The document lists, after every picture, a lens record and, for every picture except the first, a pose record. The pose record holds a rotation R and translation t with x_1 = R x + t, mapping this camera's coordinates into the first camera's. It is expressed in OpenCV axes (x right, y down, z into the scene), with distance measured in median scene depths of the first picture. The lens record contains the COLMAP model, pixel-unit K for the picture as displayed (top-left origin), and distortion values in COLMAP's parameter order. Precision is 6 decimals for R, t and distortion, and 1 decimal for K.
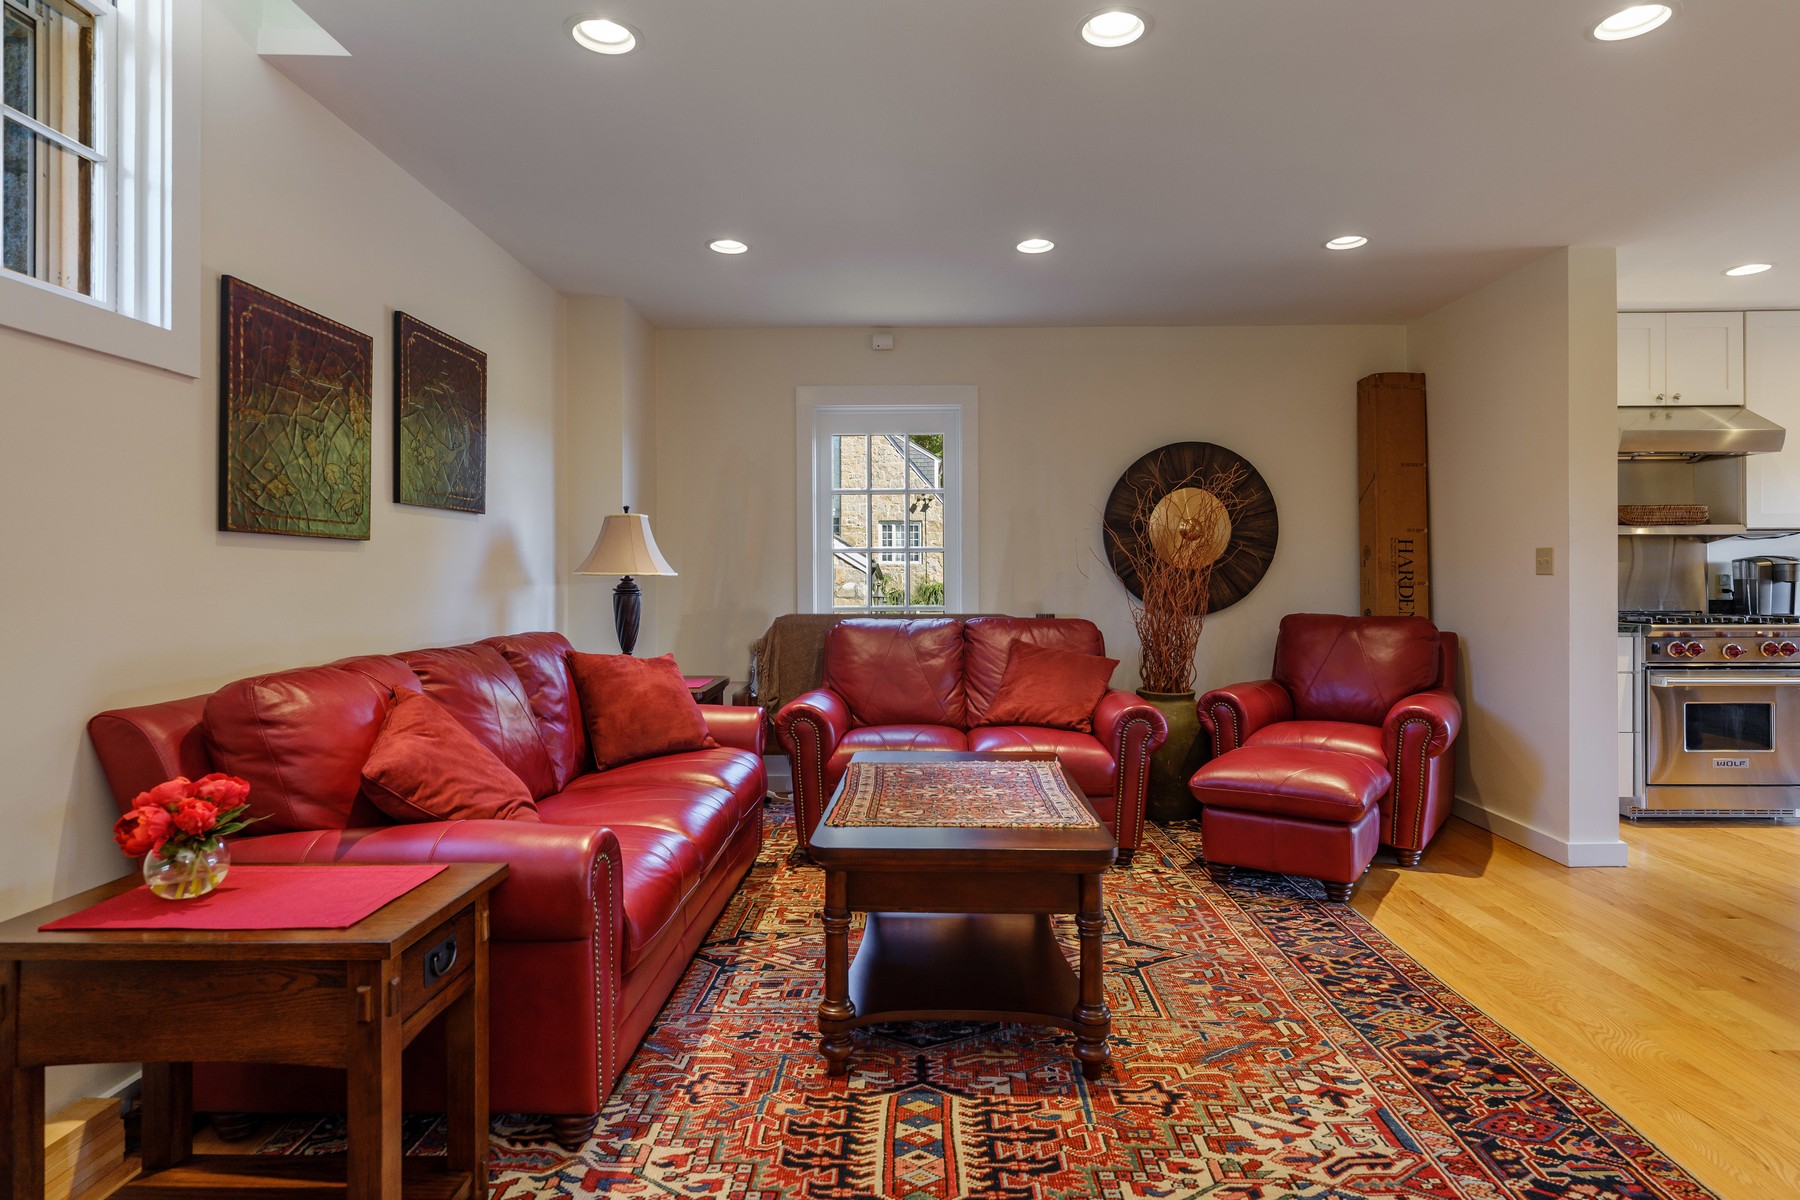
lens RADIAL K [[969.6, 0, 900.0], [0, 969.6, 600.0], [0, 0, 1]] dist [-0.000685, -0.000176]
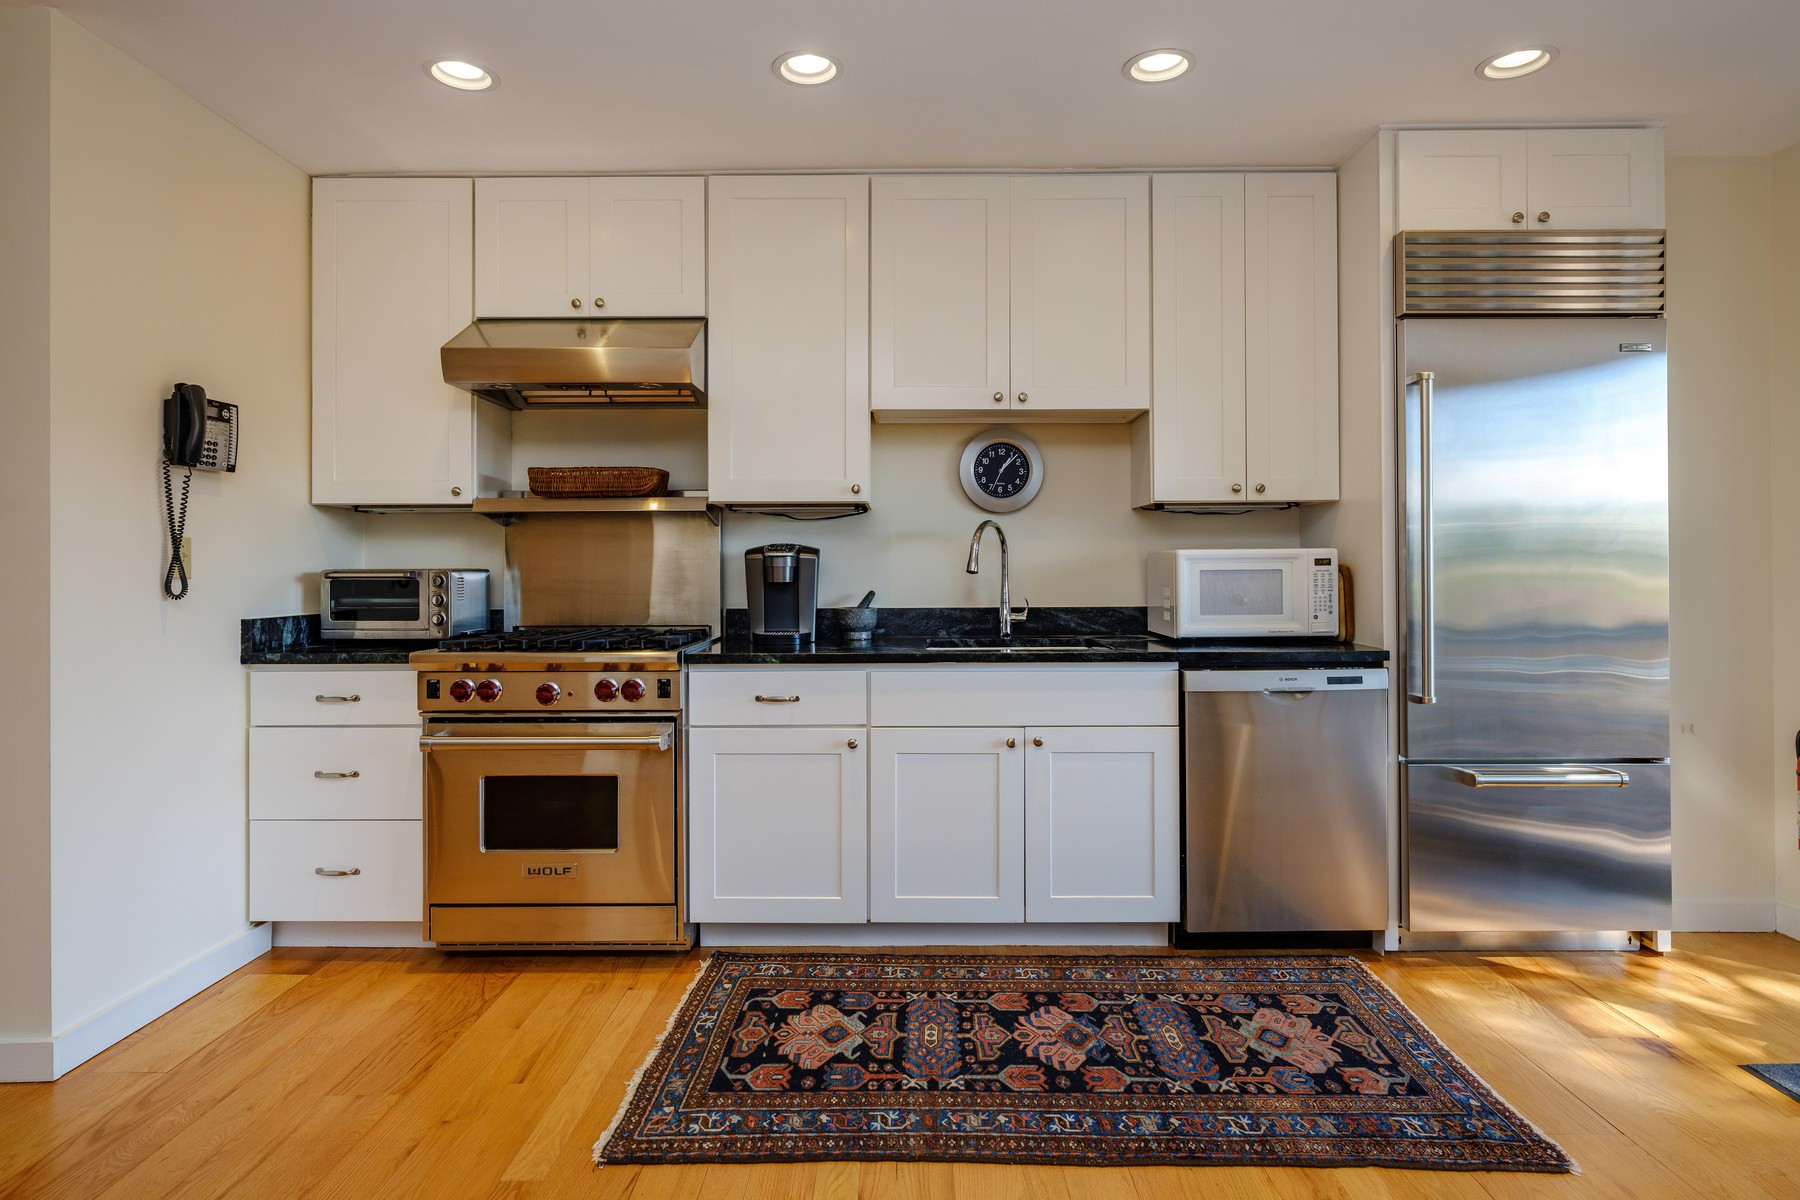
lens RADIAL K [[1010.1, 0, 866.3], [0, 1010.1, 569.0], [0, 0, 1]] dist [0.000853, 0.000012]
pose [[0.999766, 0.002128, 0.021546, 1.127519], [-0.001735, 0.999832, -0.018226, -0.018387], [-0.021582, 0.018184, 0.999602, 0.360116]]
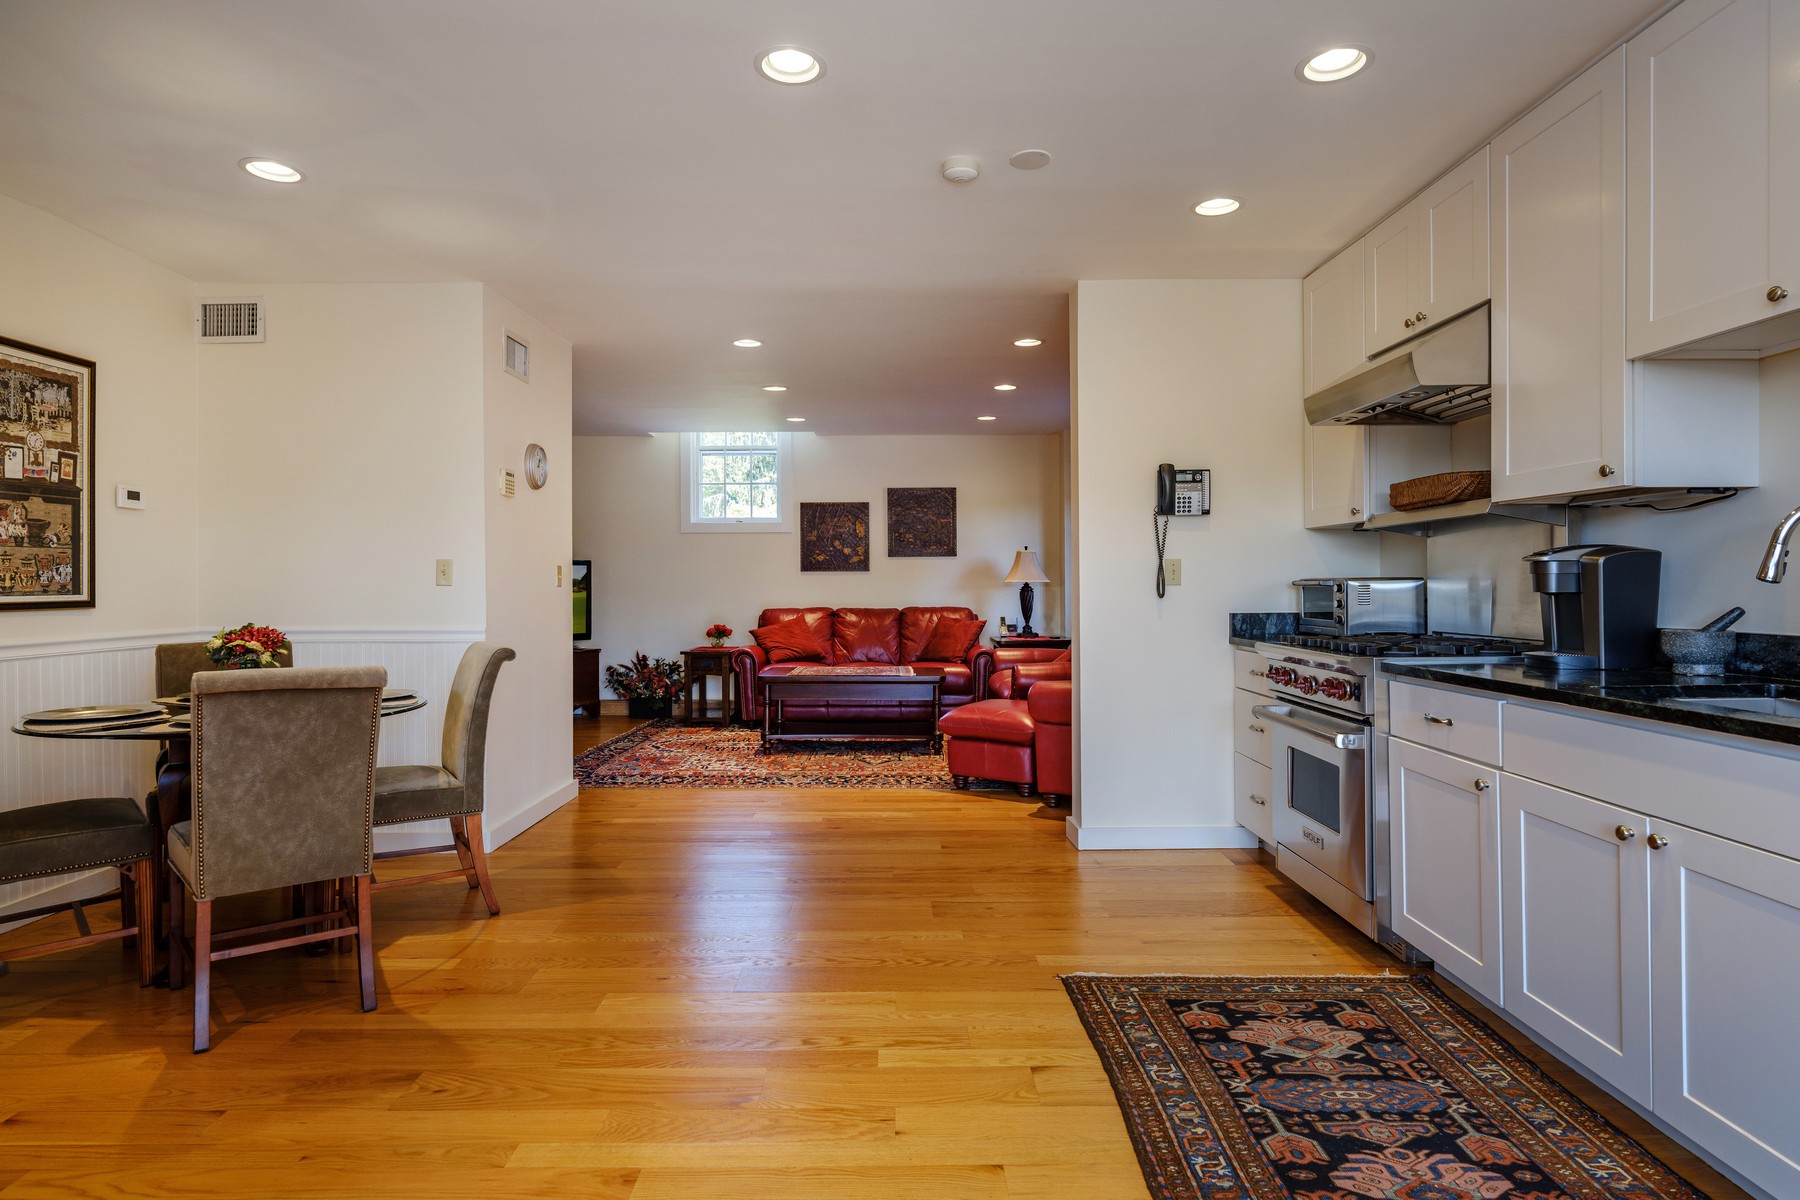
lens RADIAL K [[969.6, 0, 900.0], [0, 969.6, 600.0], [0, 0, 1]] dist [-0.000685, -0.000176]
pose [[0.031475, 0.020482, -0.999295, 1.651292], [-0.014135, 0.999699, 0.020046, -0.023667], [0.999405, 0.013494, 0.031755, 0.684637]]
